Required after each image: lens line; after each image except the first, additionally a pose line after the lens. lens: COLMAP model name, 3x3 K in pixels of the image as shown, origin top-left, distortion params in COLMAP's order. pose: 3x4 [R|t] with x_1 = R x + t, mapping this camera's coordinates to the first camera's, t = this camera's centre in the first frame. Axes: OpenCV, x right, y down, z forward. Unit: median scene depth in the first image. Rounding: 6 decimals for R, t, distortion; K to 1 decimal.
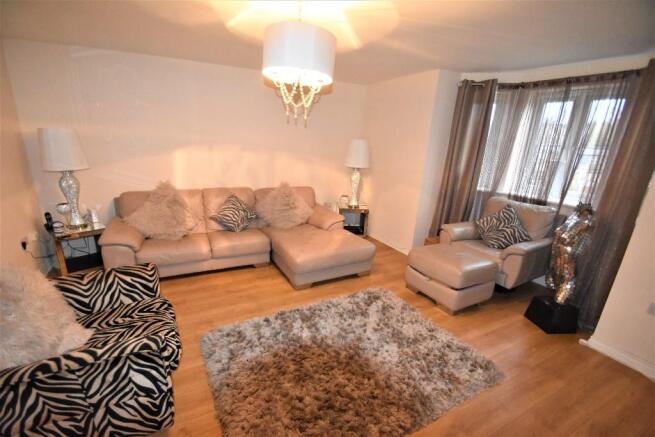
lens RADIAL K [[288.5, 0, 314.7], [0, 288.5, 226.3], [0, 0, 1]] dist [0.020610, -0.020091]
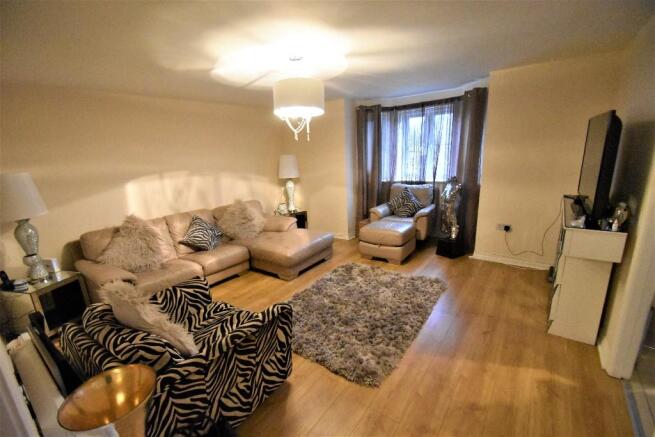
lens RADIAL K [[288.5, 0, 314.7], [0, 288.5, 226.3], [0, 0, 1]] dist [0.020610, -0.020091]
pose [[0.895426, -0.196225, 0.399635, -0.412686], [0.217325, 0.976069, -0.007680, 0.032657], [-0.388565, 0.093727, 0.916642, -0.164344]]
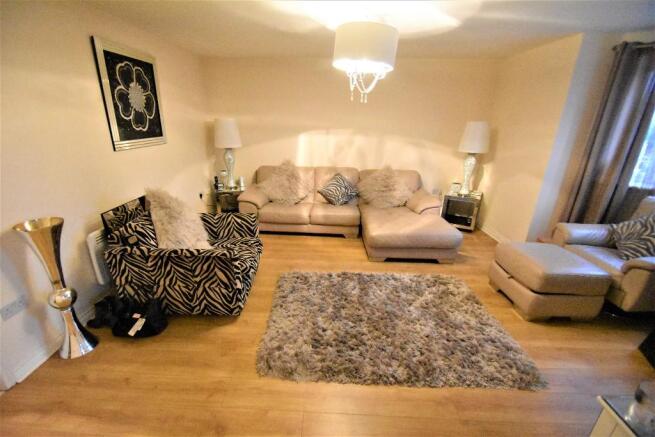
lens RADIAL K [[288.5, 0, 314.7], [0, 288.5, 226.3], [0, 0, 1]] dist [0.020610, -0.020091]
pose [[0.871981, 0.143970, -0.467891, 0.256522], [-0.124364, 0.989568, 0.072720, 0.036198], [0.473479, -0.005221, 0.880789, -0.074045]]
